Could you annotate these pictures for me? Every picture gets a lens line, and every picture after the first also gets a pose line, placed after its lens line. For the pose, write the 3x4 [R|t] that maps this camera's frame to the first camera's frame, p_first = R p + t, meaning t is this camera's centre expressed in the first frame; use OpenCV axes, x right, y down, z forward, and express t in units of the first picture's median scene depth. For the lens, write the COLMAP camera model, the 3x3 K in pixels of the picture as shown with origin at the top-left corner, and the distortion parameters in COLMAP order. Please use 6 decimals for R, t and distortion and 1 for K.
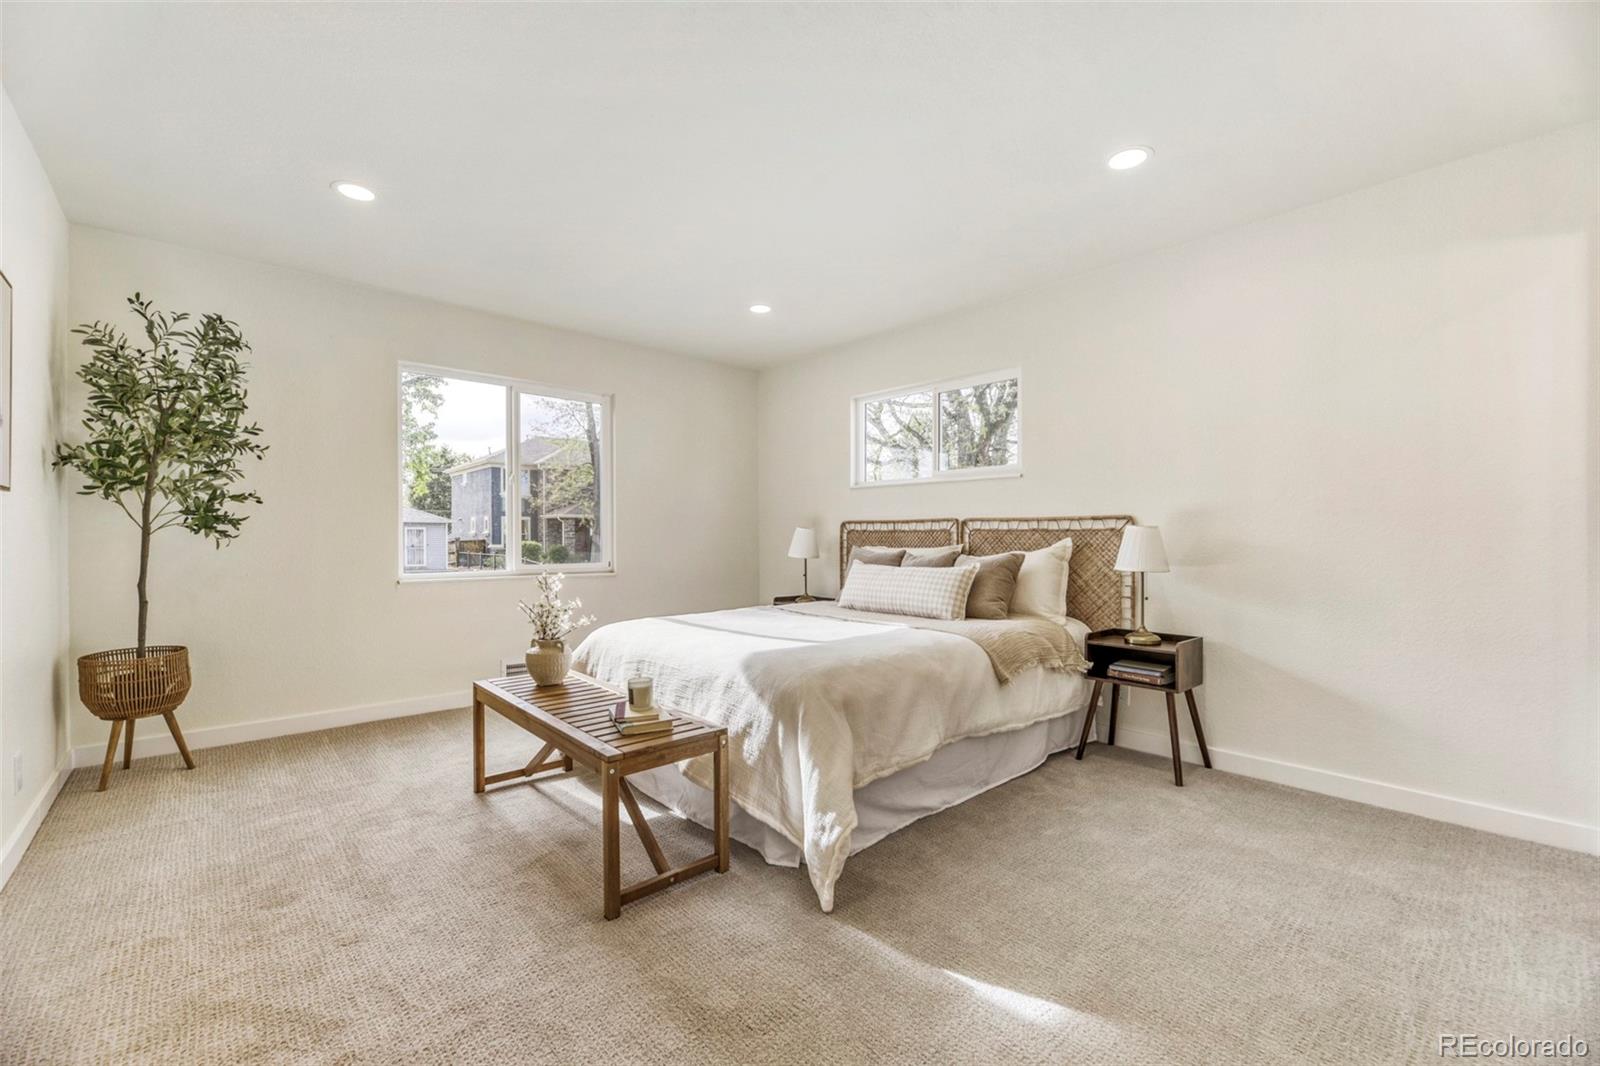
lens RADIAL K [[657.2, 0, 792.3], [0, 657.2, 543.9], [0, 0, 1]] dist [0.004085, 0.000189]
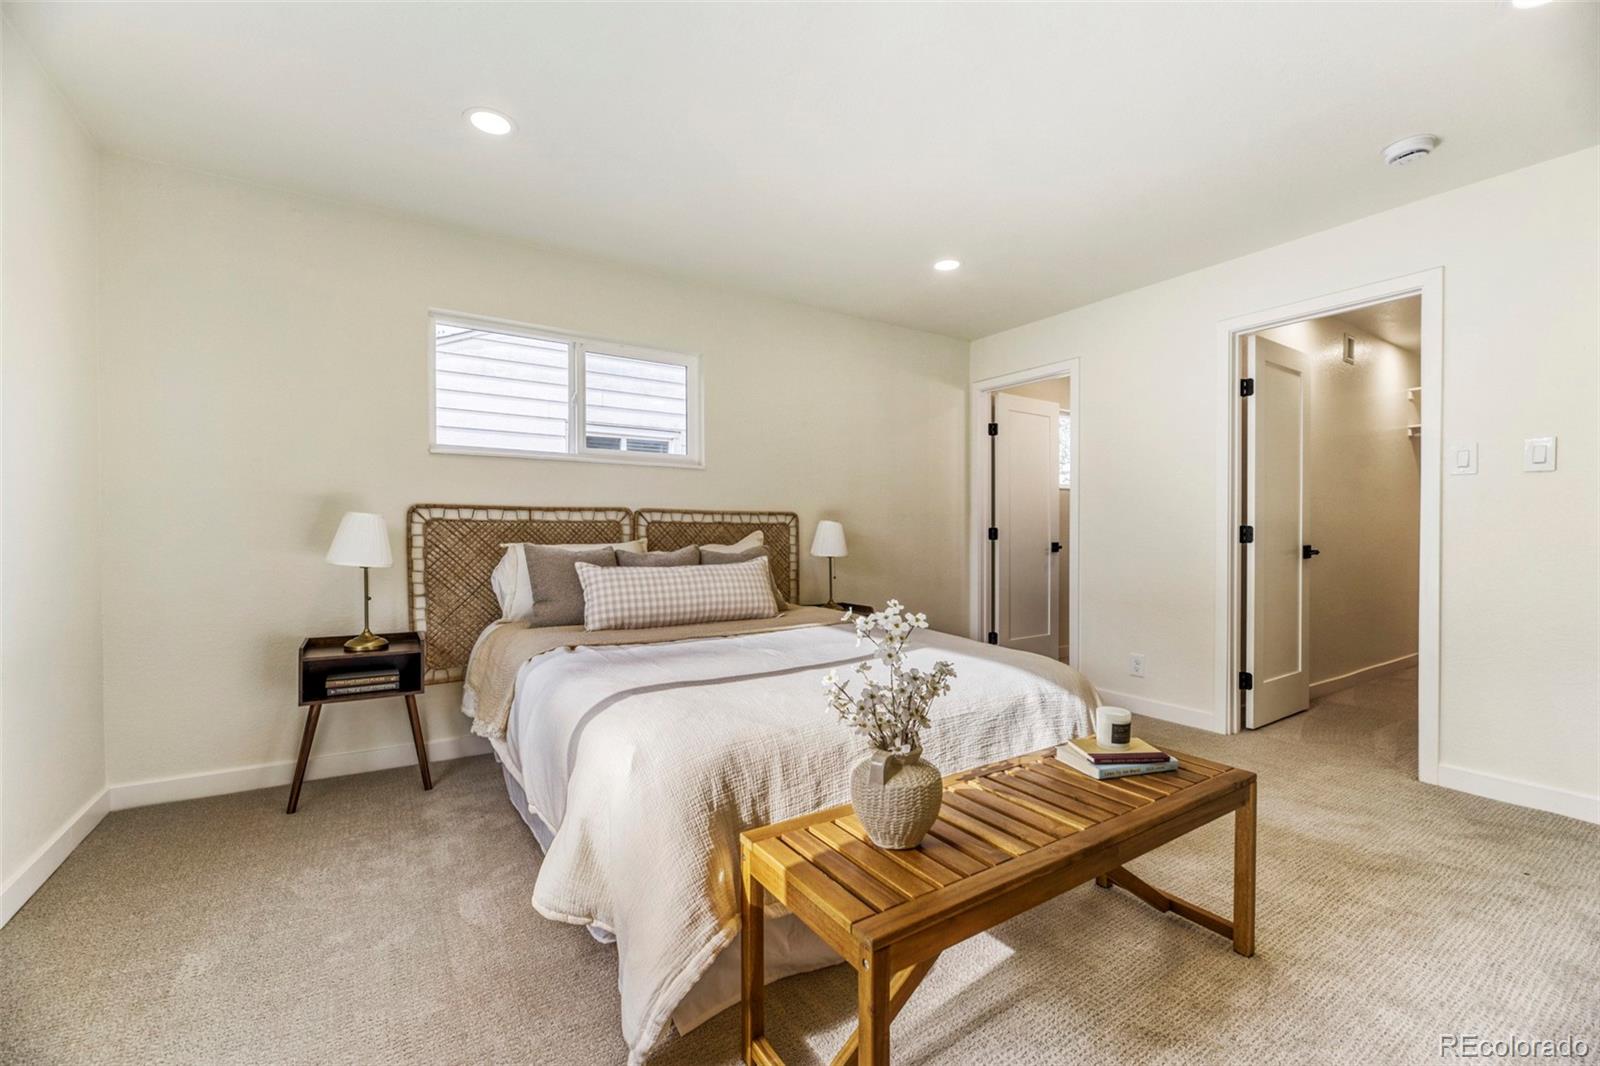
lens RADIAL K [[657.2, 0, 794.9], [0, 657.2, 525.5], [0, 0, 1]] dist [0.004085, 0.000189]
pose [[0.136197, 0.005459, 0.990667, -0.565521], [0.008132, 0.999945, -0.006628, -0.008794], [-0.990648, 0.008959, 0.136145, 0.668873]]
